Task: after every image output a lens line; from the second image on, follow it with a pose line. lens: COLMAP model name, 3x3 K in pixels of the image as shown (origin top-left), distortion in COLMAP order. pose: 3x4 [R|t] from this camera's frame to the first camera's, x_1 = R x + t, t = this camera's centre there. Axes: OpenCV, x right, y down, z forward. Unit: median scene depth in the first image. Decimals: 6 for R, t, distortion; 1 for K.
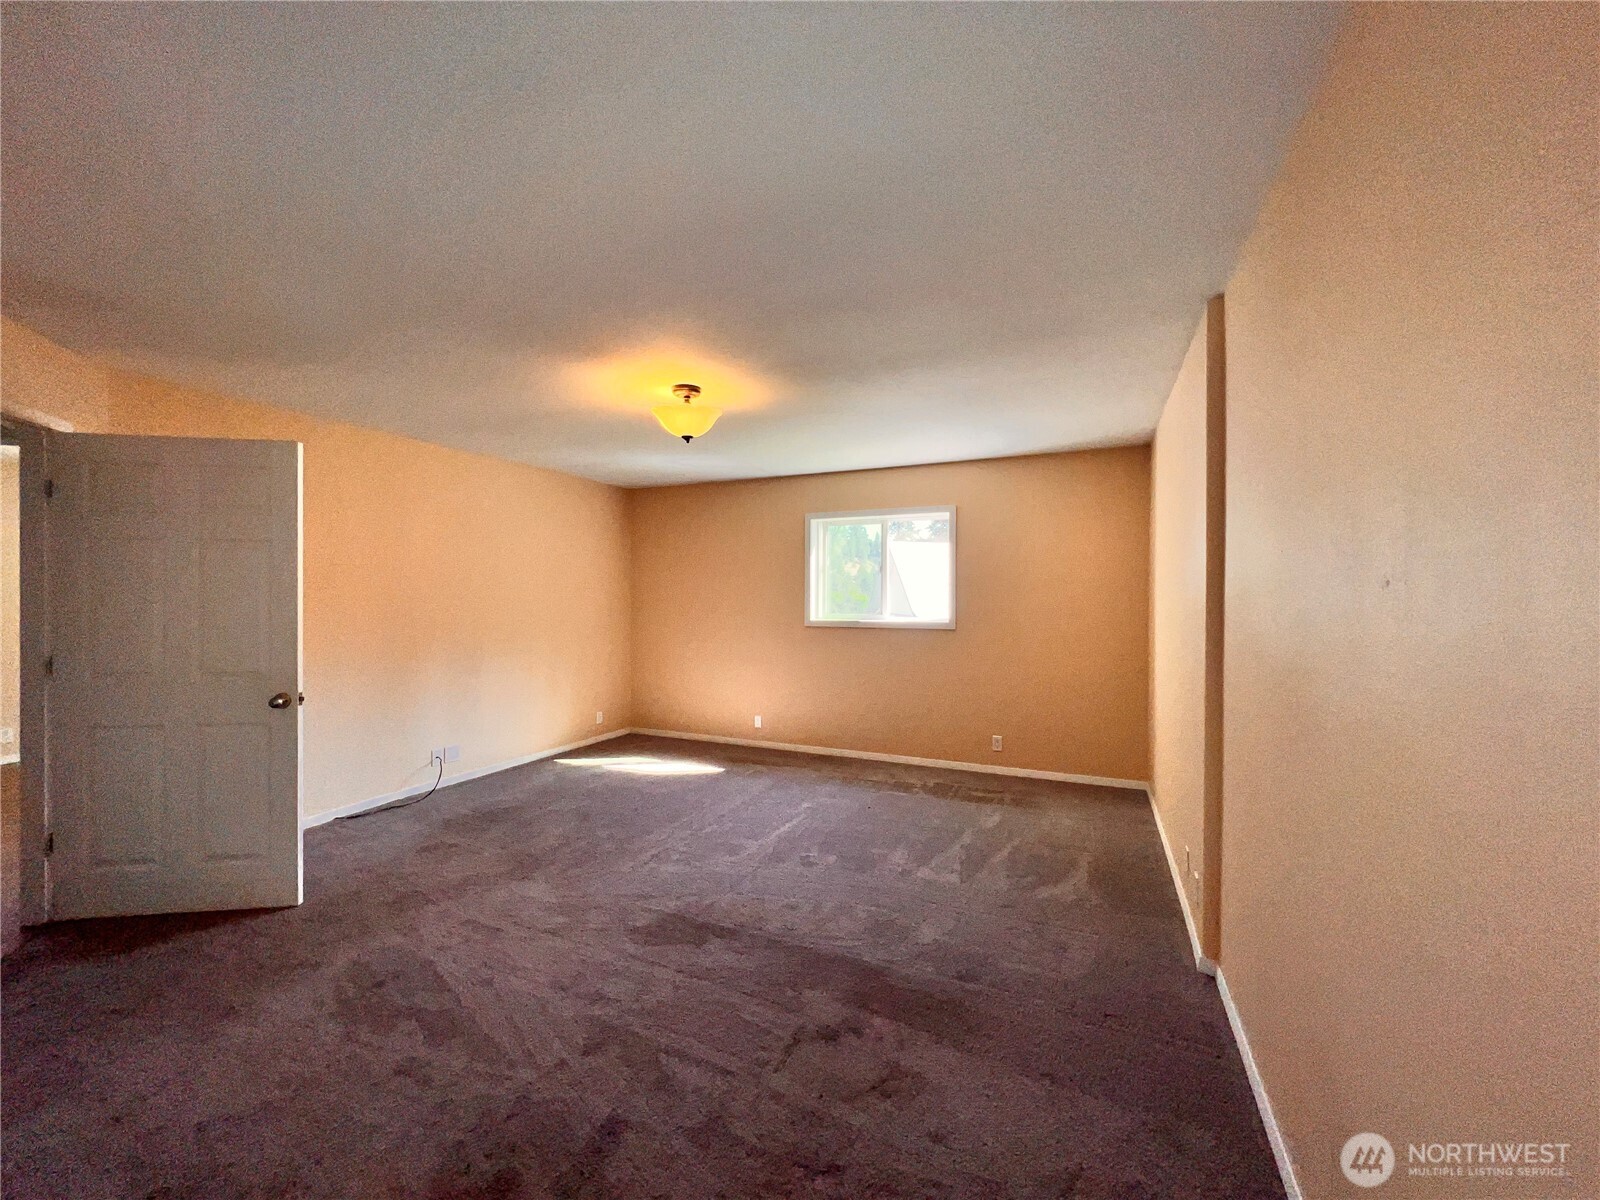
lens RADIAL K [[643.2, 0, 798.3], [0, 643.2, 600.6], [0, 0, 1]] dist [-0.003649, 0.000659]
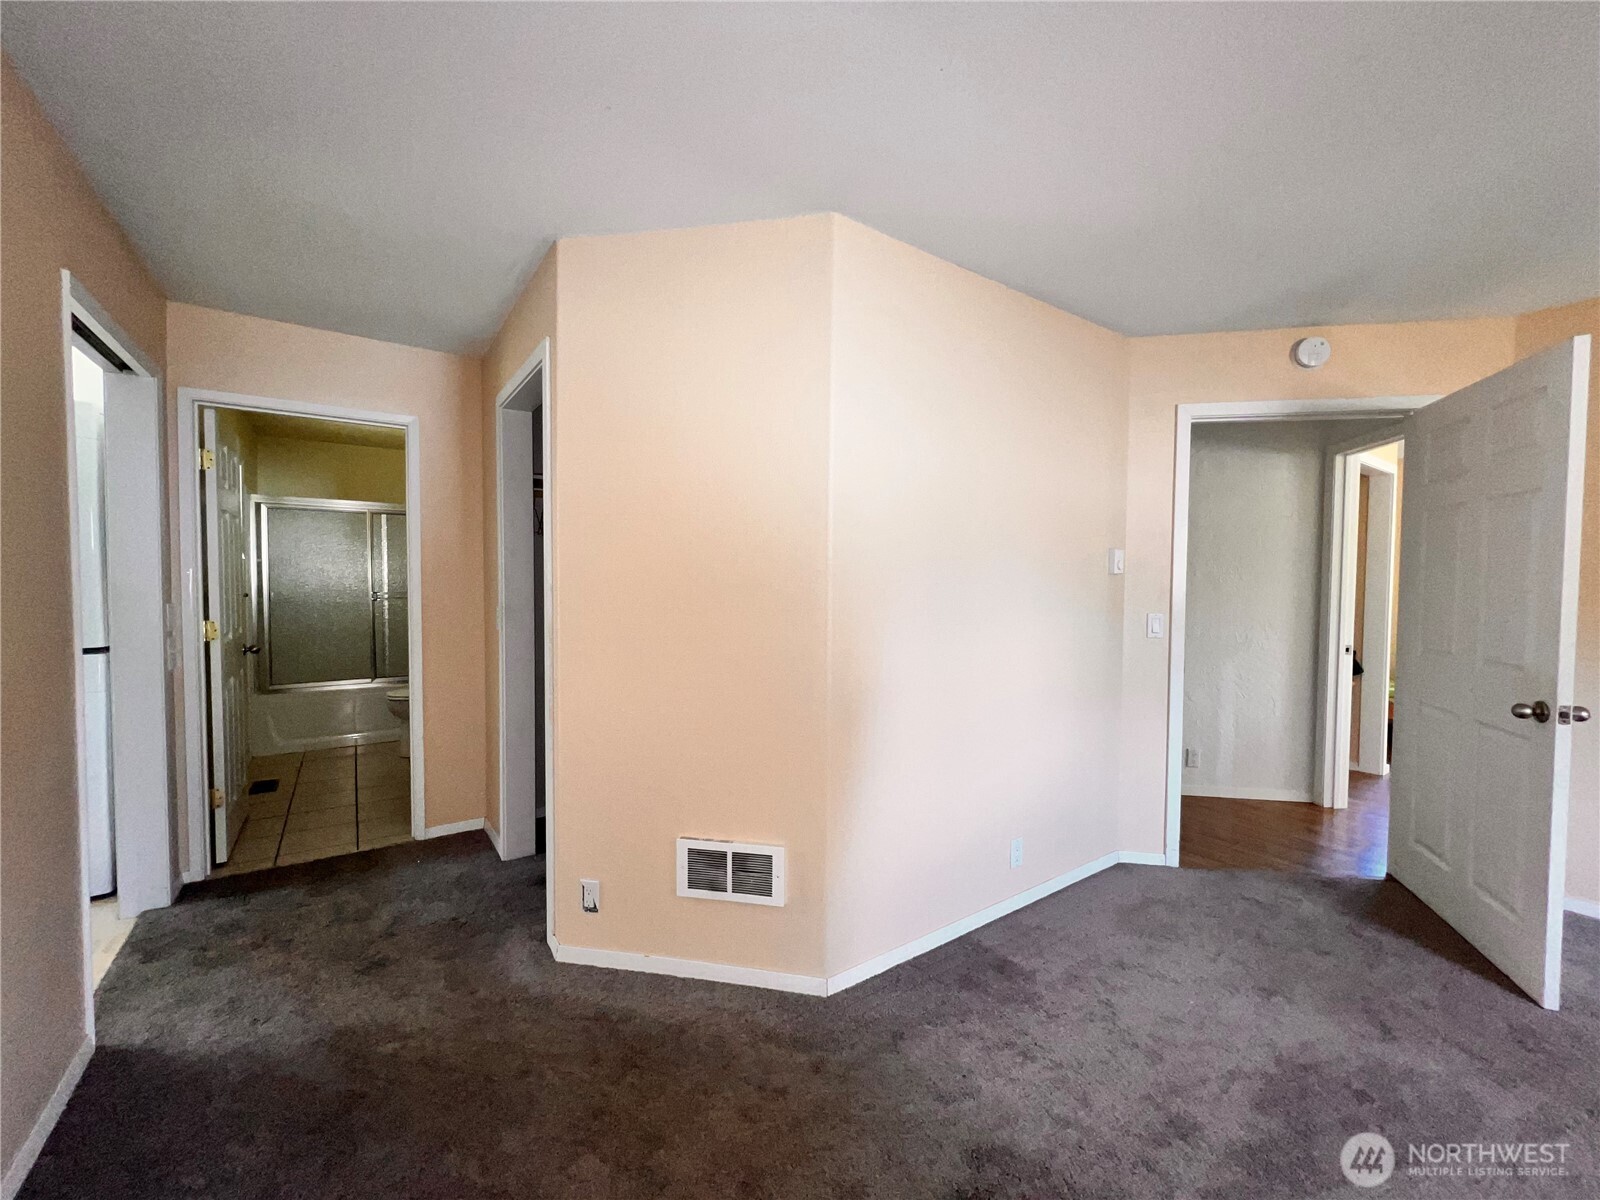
lens RADIAL K [[643.2, 0, 797.5], [0, 643.2, 599.0], [0, 0, 1]] dist [-0.003649, 0.000659]
pose [[-0.516475, 0.026531, -0.855891, 0.233625], [-0.007204, 0.999350, 0.035324, 0.012158], [0.856272, 0.024410, -0.515948, 0.672998]]
